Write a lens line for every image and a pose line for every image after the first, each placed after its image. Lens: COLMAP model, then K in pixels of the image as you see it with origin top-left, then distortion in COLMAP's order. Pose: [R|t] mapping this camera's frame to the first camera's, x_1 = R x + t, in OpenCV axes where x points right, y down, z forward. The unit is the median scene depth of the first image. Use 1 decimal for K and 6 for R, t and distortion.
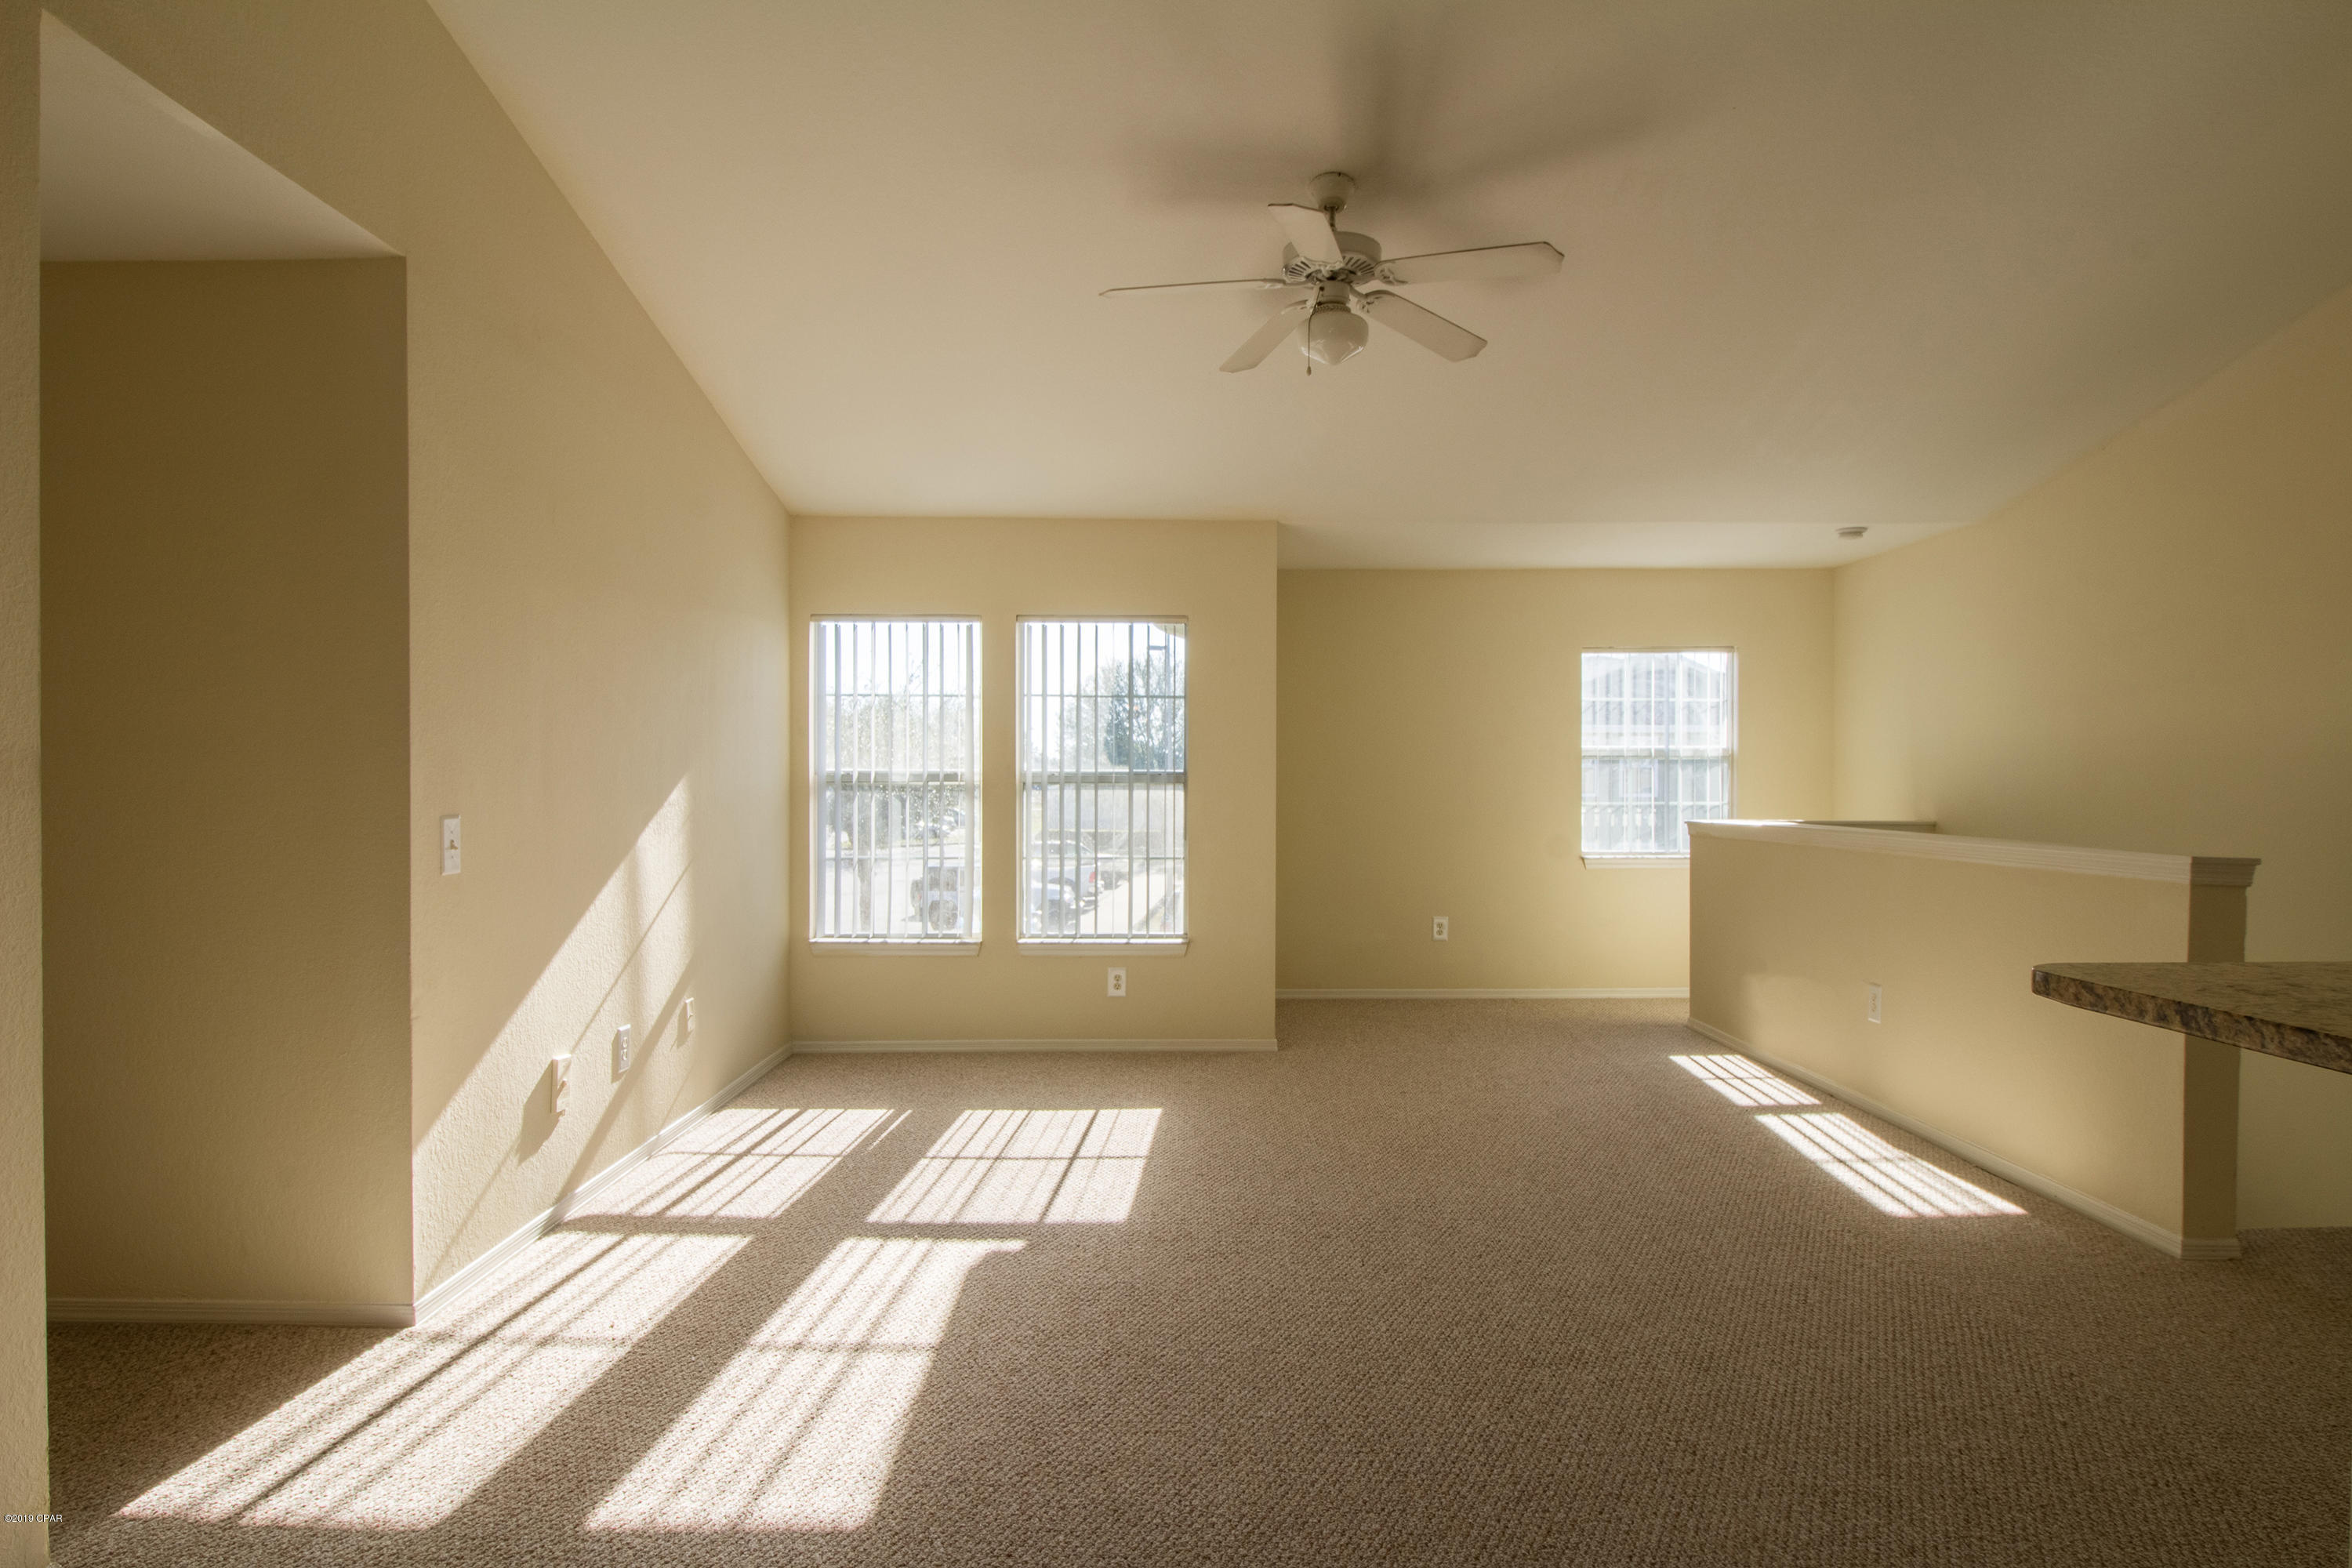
lens RADIAL K [[1366.4, 0, 1172.9], [0, 1366.4, 783.0], [0, 0, 1]] dist [-0.026632, -0.001209]
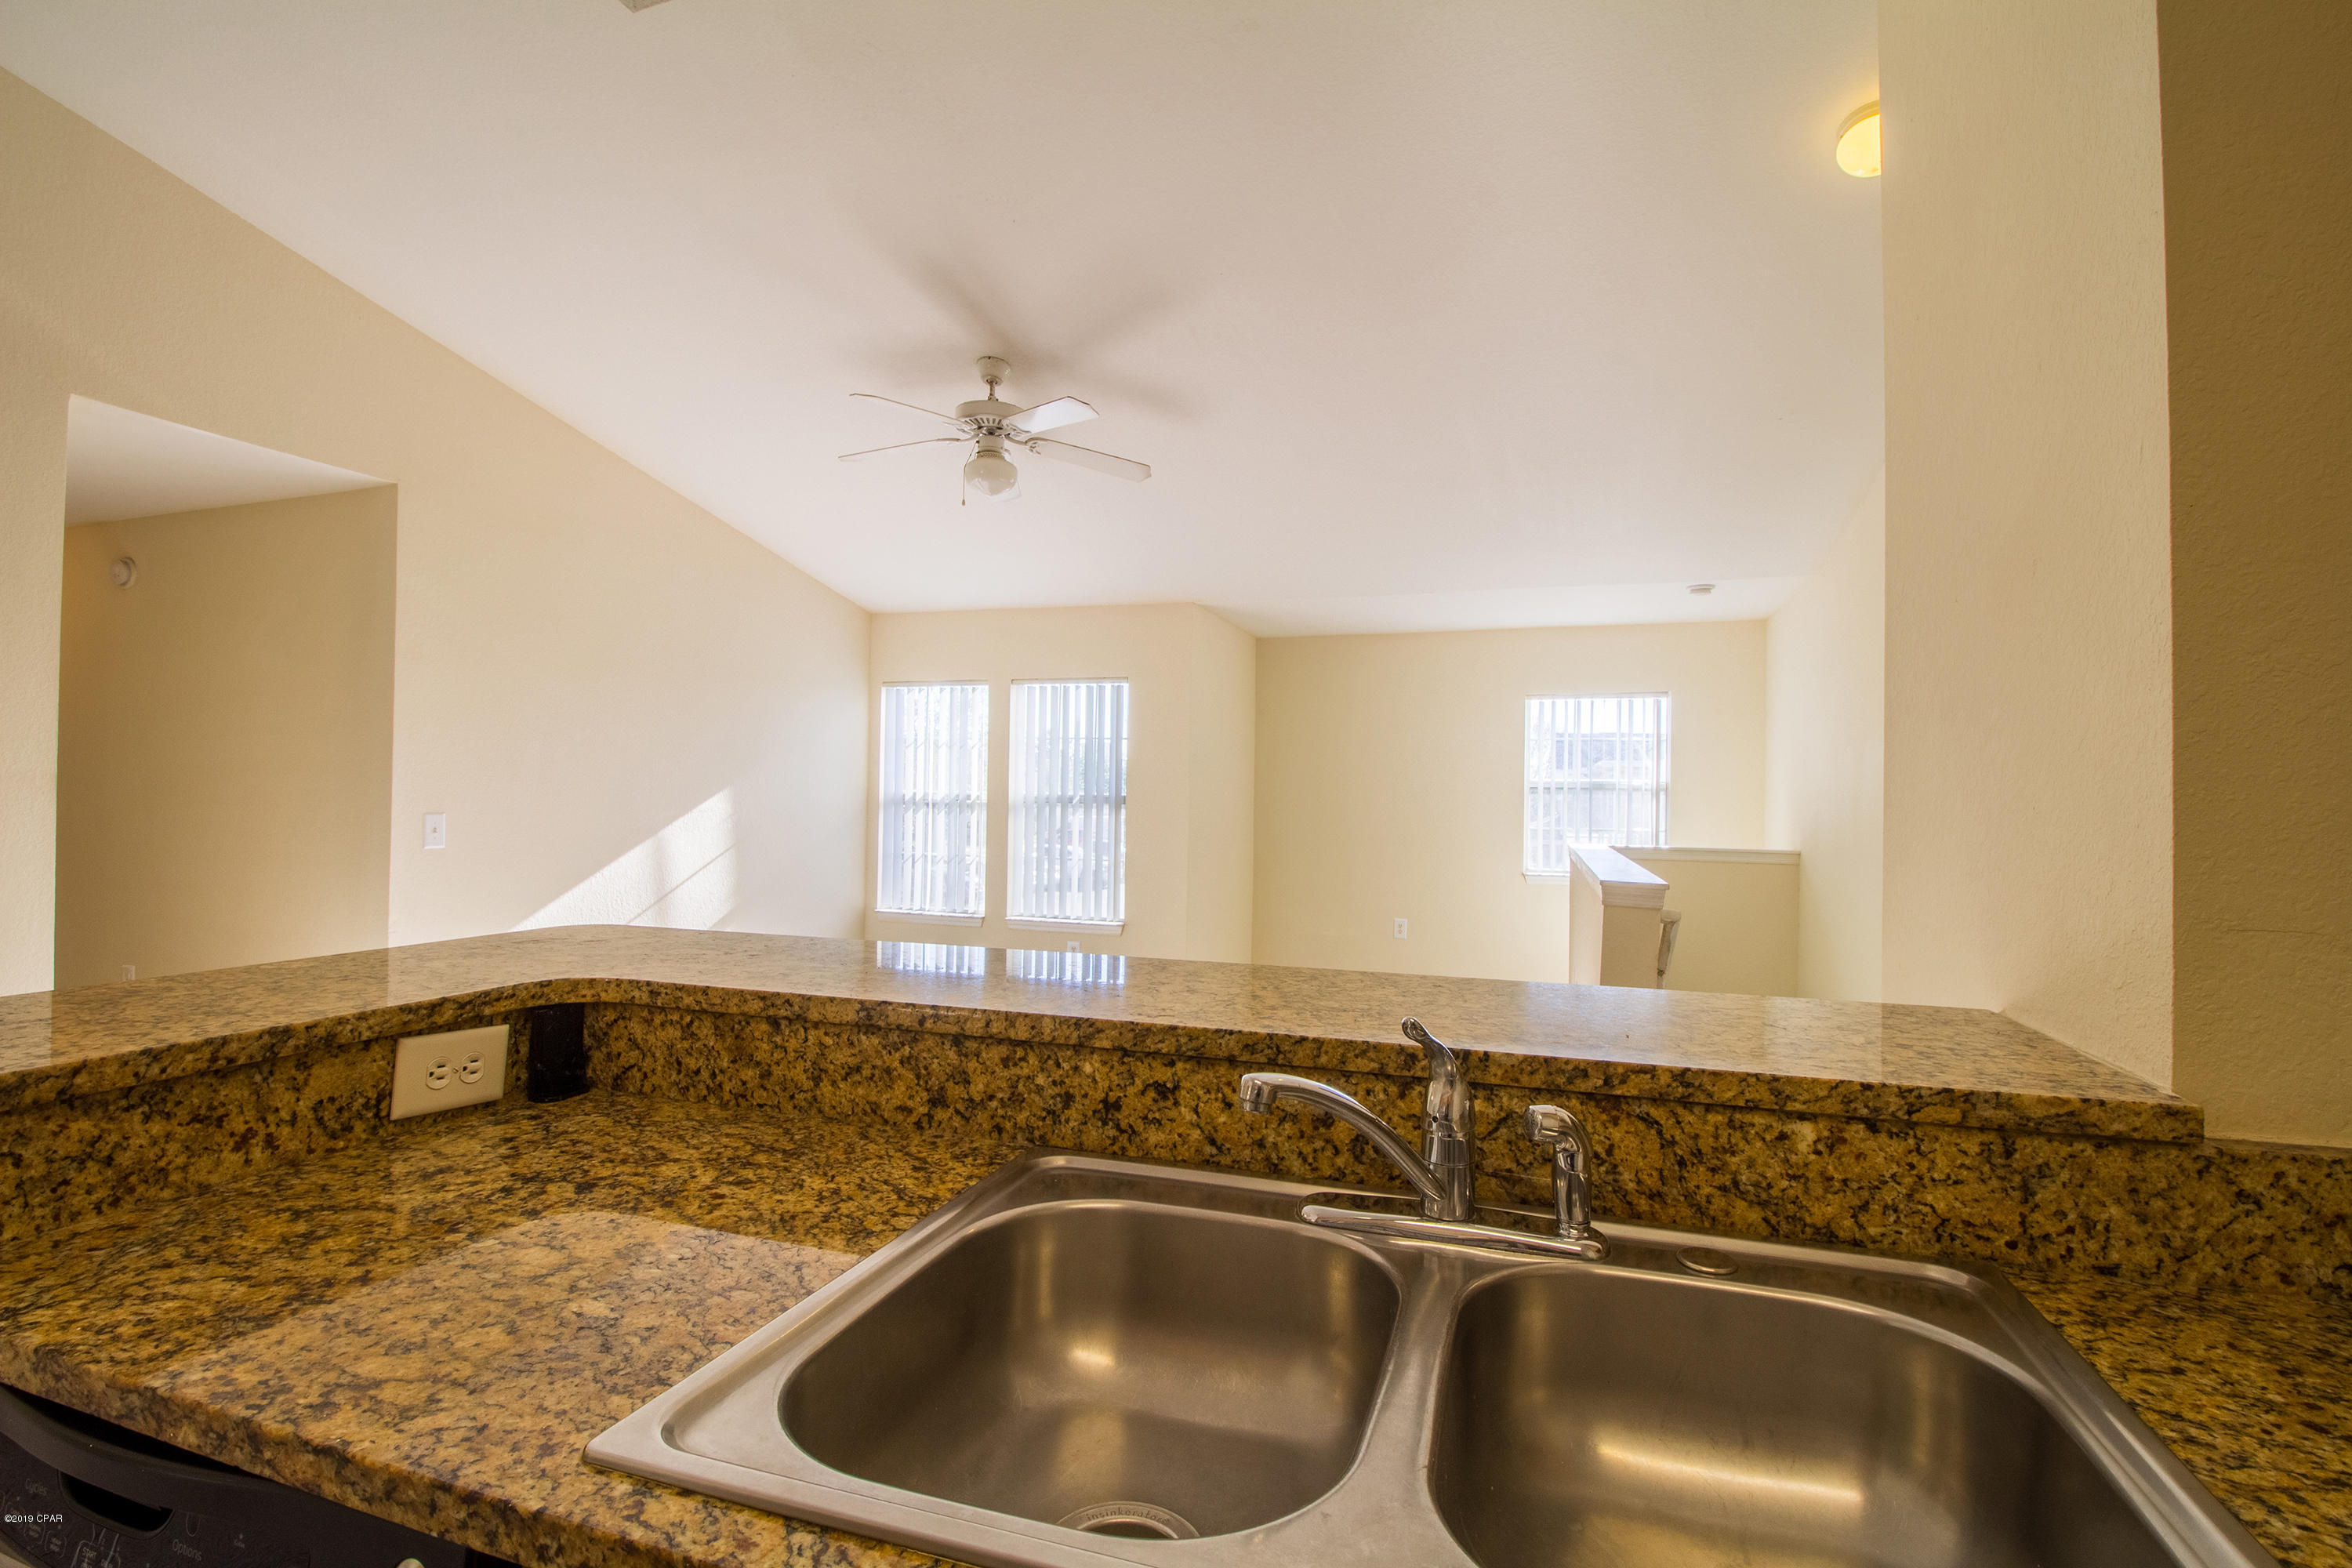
lens RADIAL K [[1086.3, 0, 1174.2], [0, 1086.3, 785.3], [0, 0, 1]] dist [-0.032504, -0.002790]
pose [[0.949783, 0.008228, -0.312800, 0.379666], [-0.014377, 0.999746, -0.017358, -0.000989], [0.312577, 0.020983, 0.949660, 0.020859]]
